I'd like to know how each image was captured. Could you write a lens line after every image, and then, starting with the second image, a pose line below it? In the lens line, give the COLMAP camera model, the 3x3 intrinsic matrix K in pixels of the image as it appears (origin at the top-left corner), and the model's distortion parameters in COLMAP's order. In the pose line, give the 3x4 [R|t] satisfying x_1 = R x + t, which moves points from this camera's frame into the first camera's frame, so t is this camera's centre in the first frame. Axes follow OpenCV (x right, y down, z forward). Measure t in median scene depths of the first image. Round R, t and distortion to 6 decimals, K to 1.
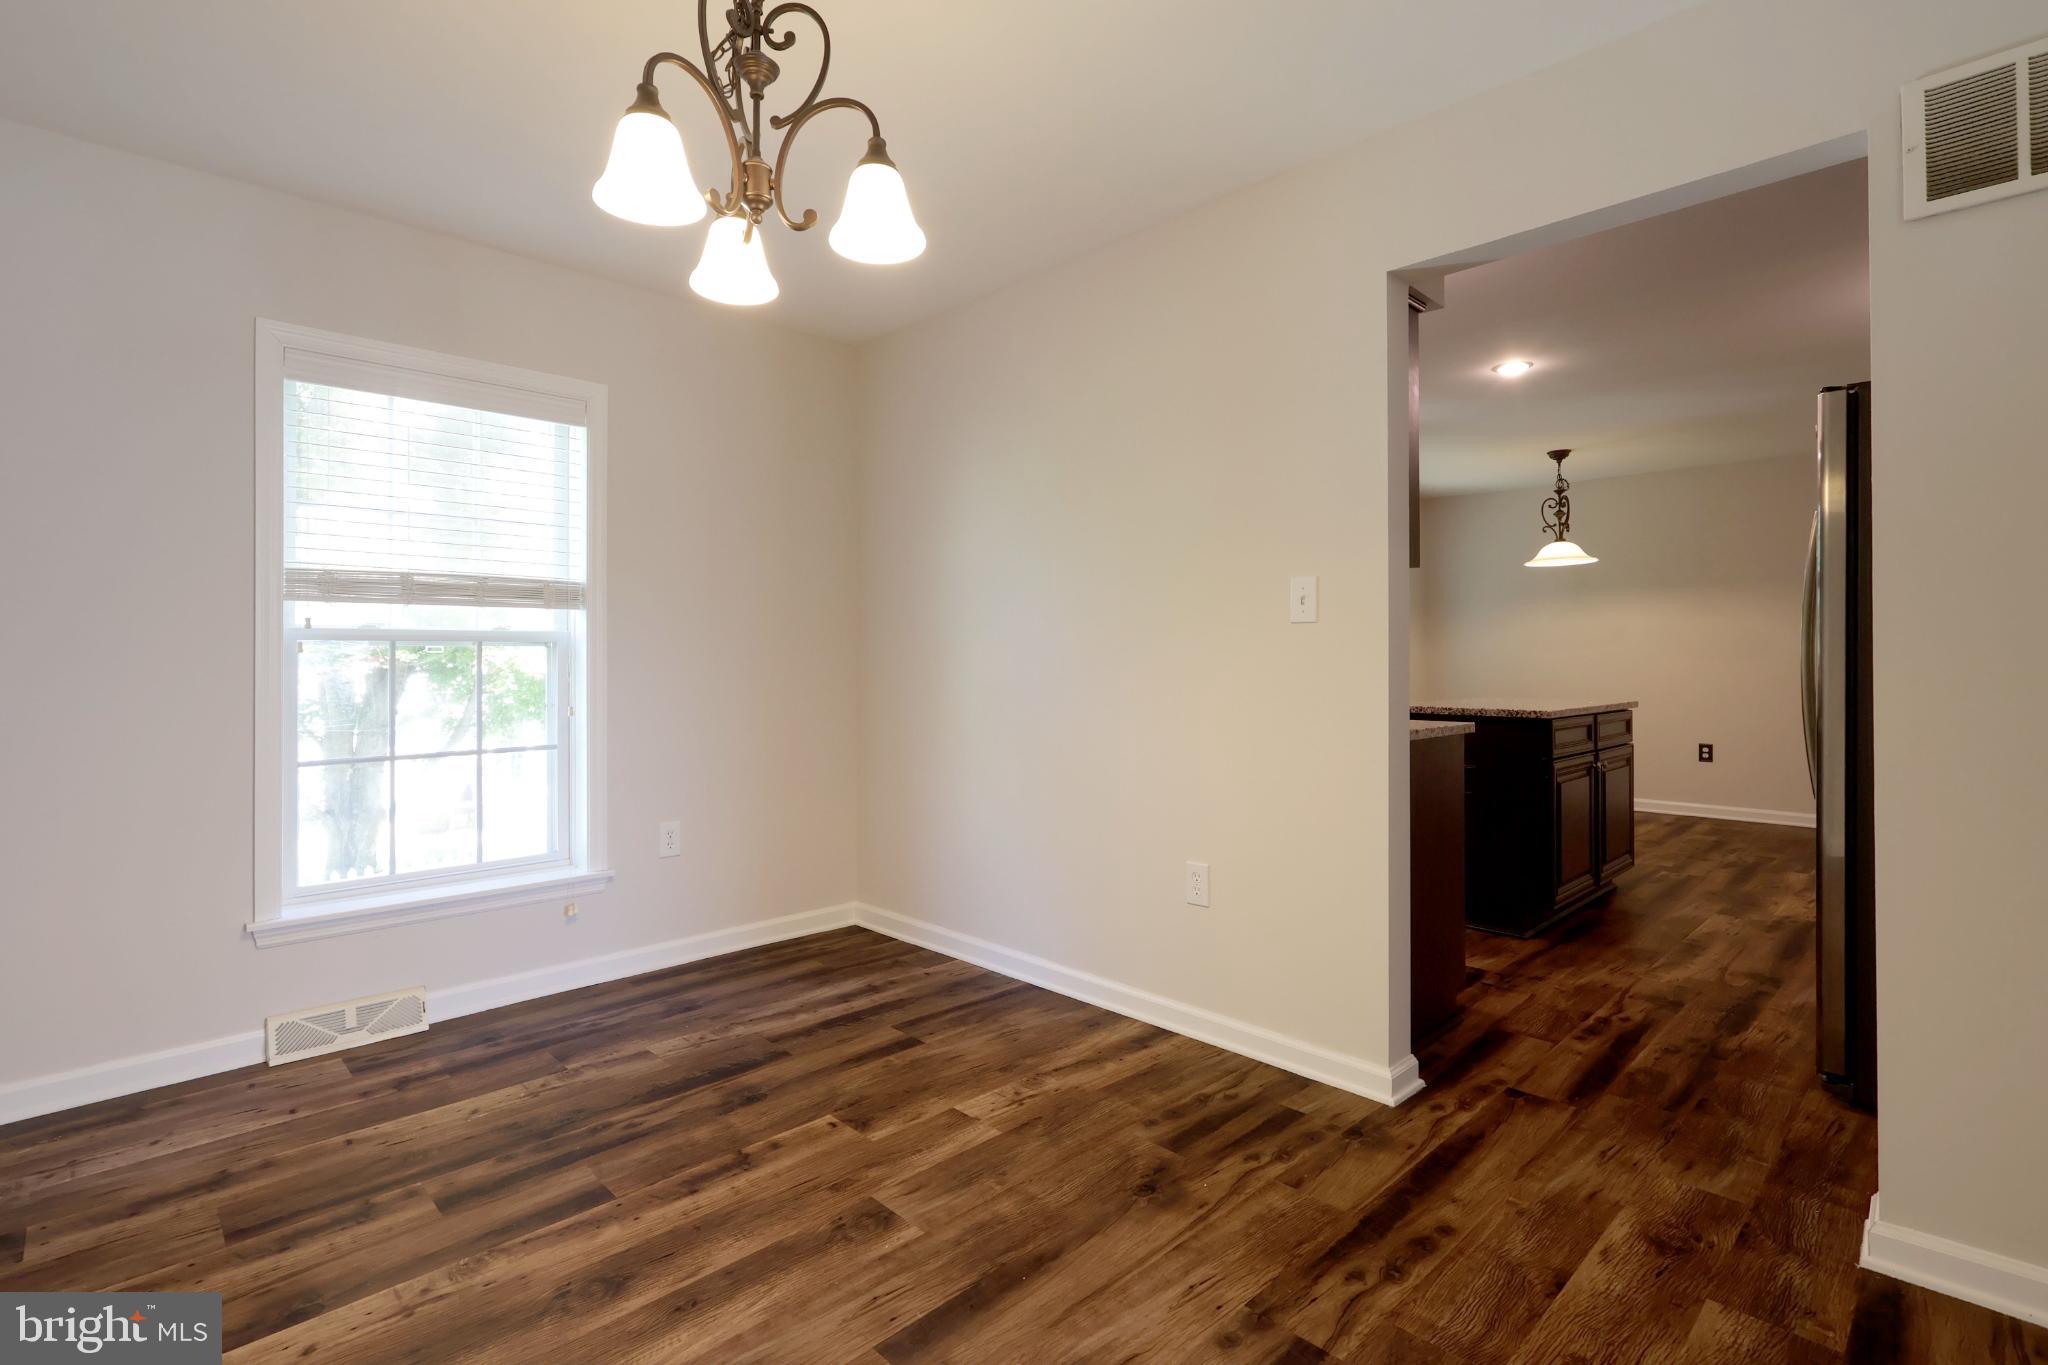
lens RADIAL K [[958.7, 0, 1029.9], [0, 958.7, 655.6], [0, 0, 1]] dist [0.000138, -0.000322]
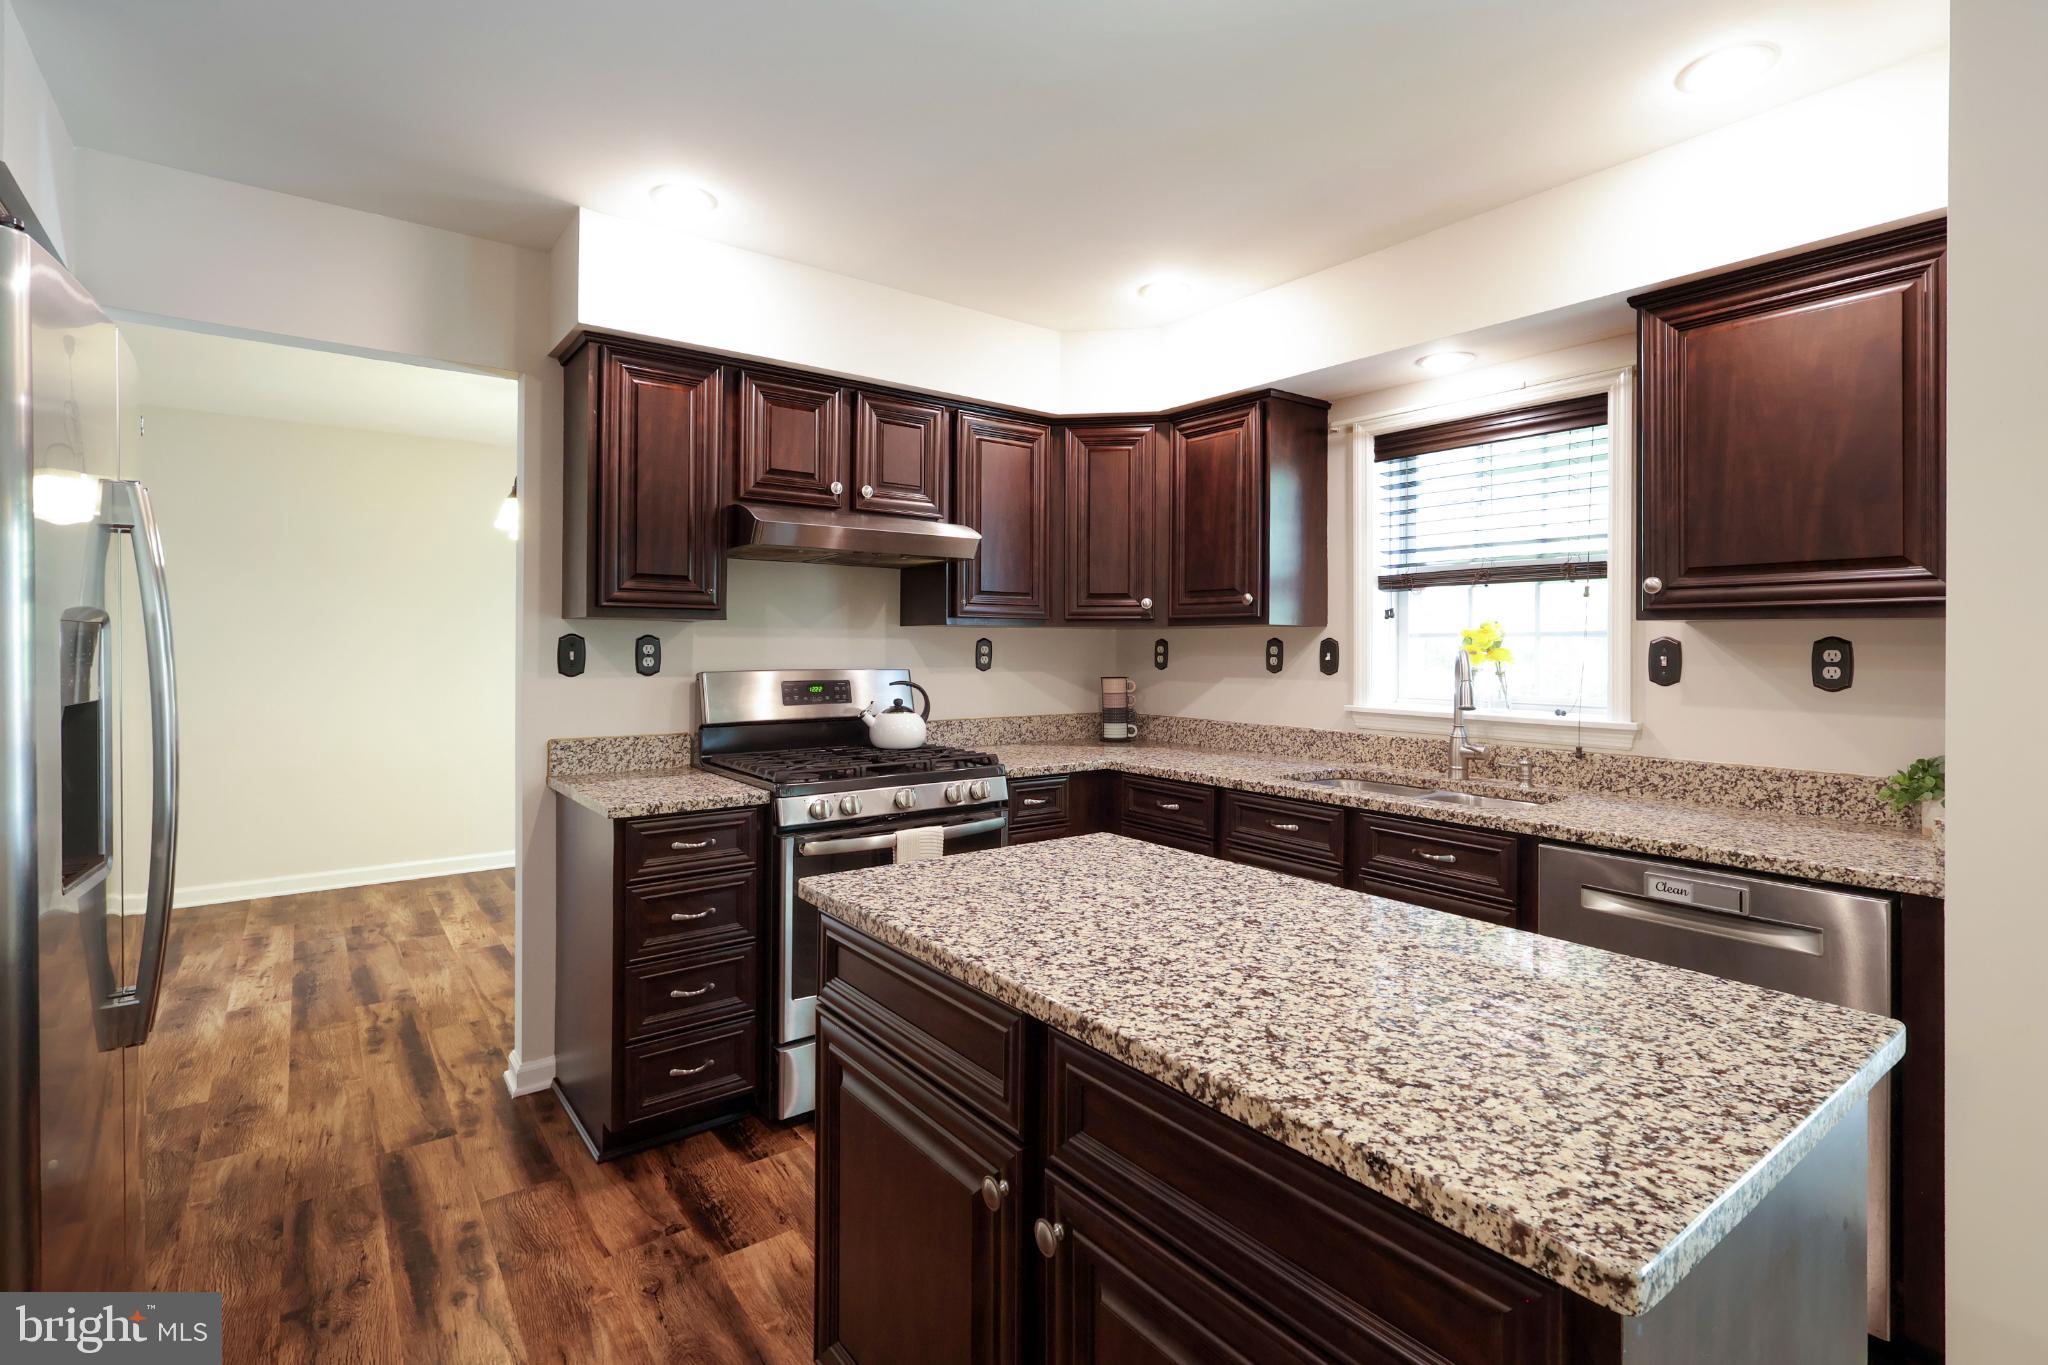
lens RADIAL K [[964.8, 0, 1028.0], [0, 964.8, 642.5], [0, 0, 1]] dist [-0.000294, 0.000881]
pose [[-0.127598, 0.001156, -0.991825, 1.336558], [0.002452, 0.999997, 0.000850, -0.070905], [0.991823, -0.002324, -0.127600, 1.607681]]
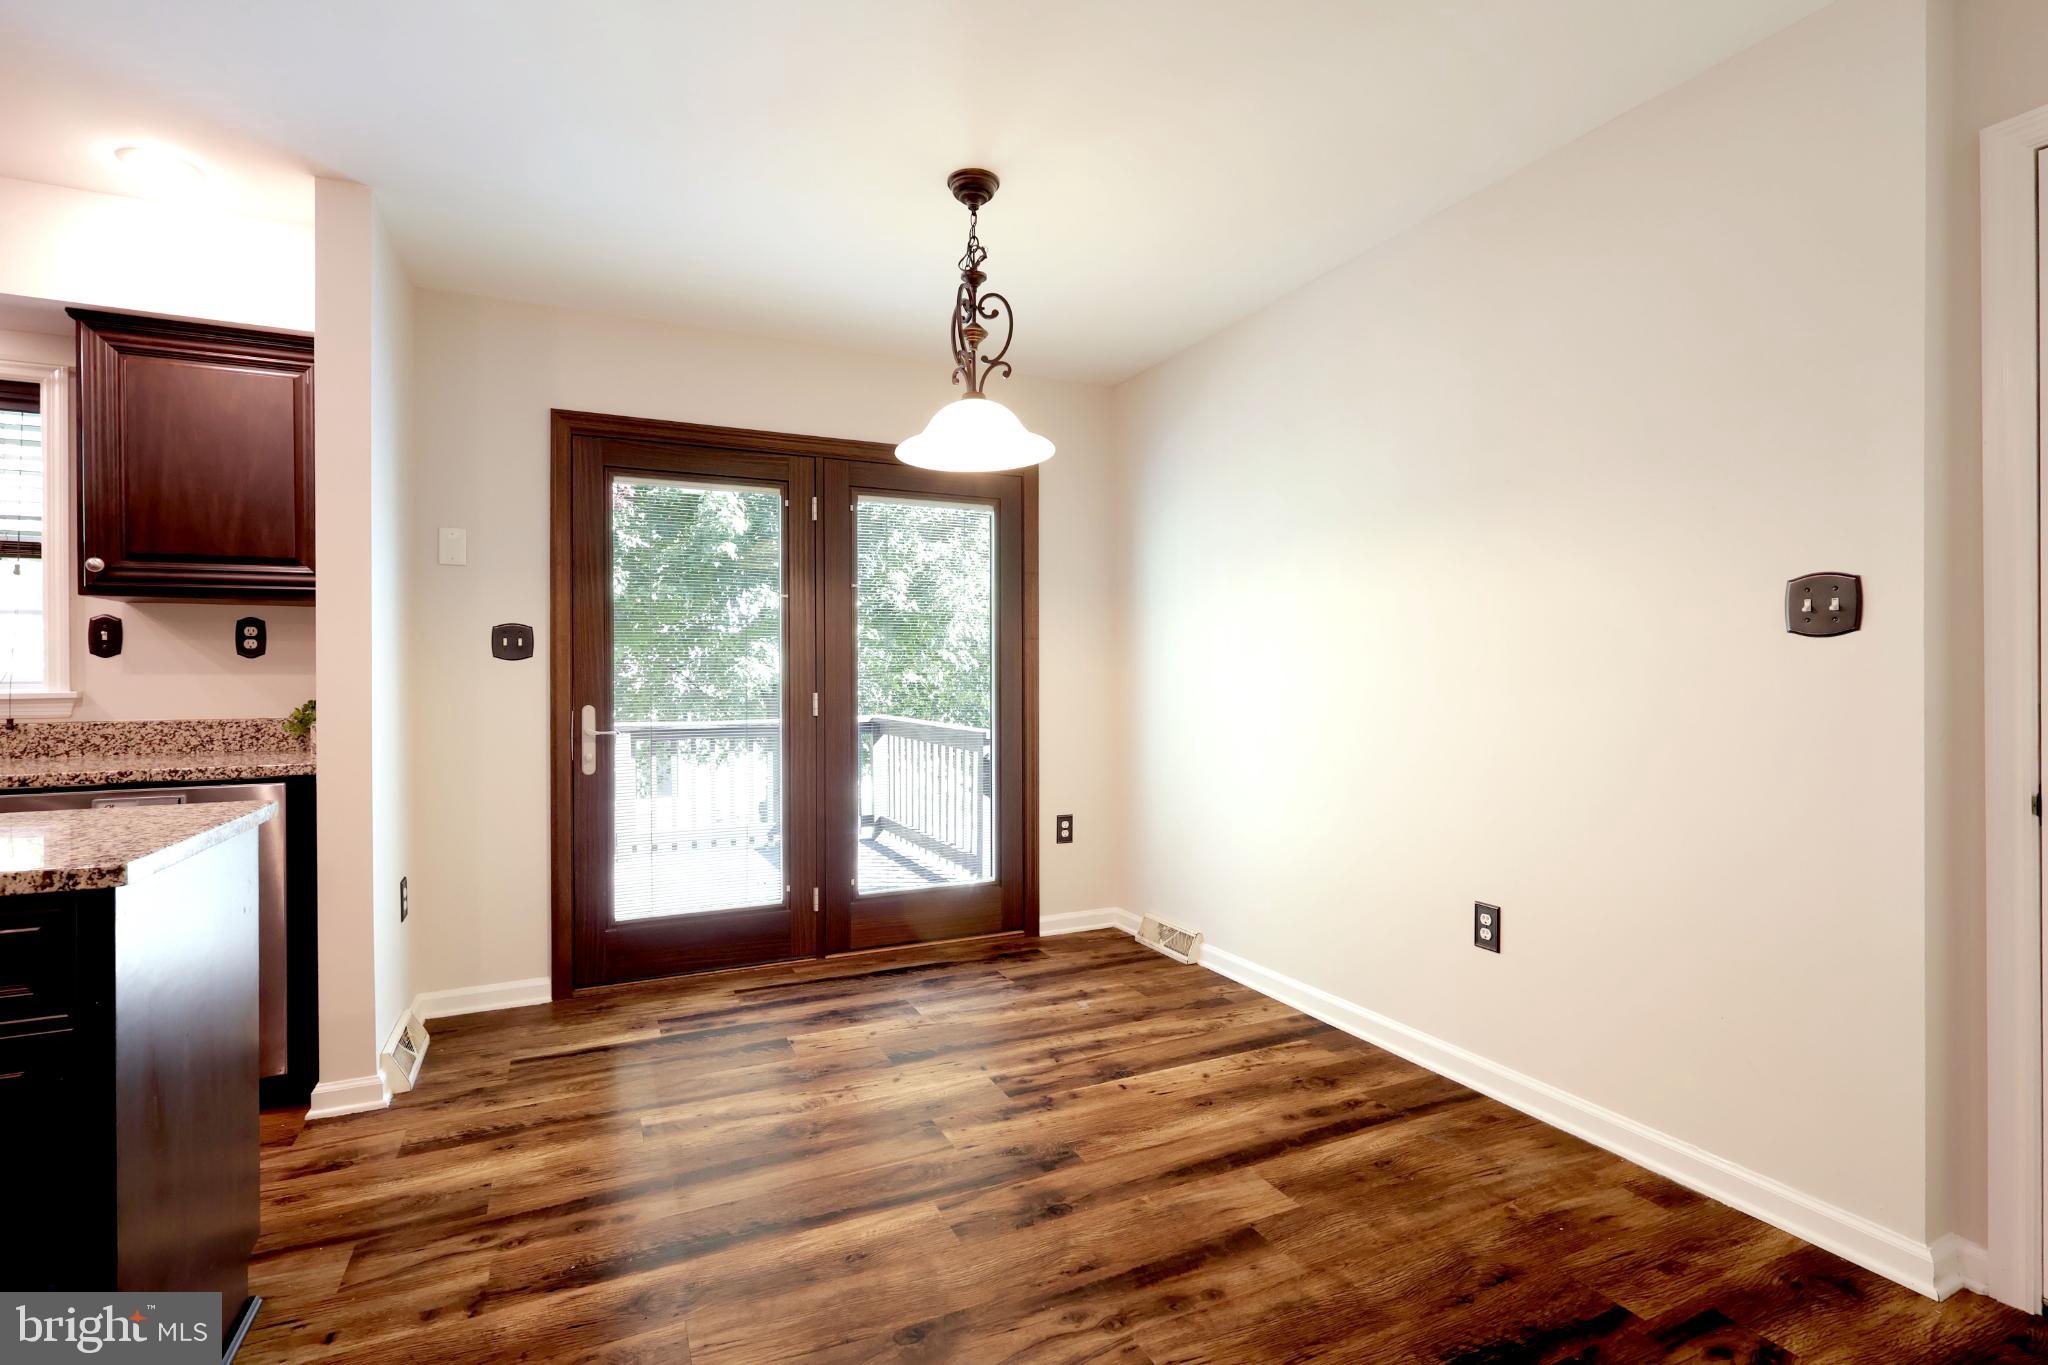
lens RADIAL K [[955.5, 0, 1029.7], [0, 955.5, 673.4], [0, 0, 1]] dist [0.000510, 0.000513]
pose [[0.944802, -0.000305, -0.327643, 1.644178], [0.003442, 0.999954, 0.008994, -0.014399], [0.327625, -0.009625, 0.944759, 1.434598]]
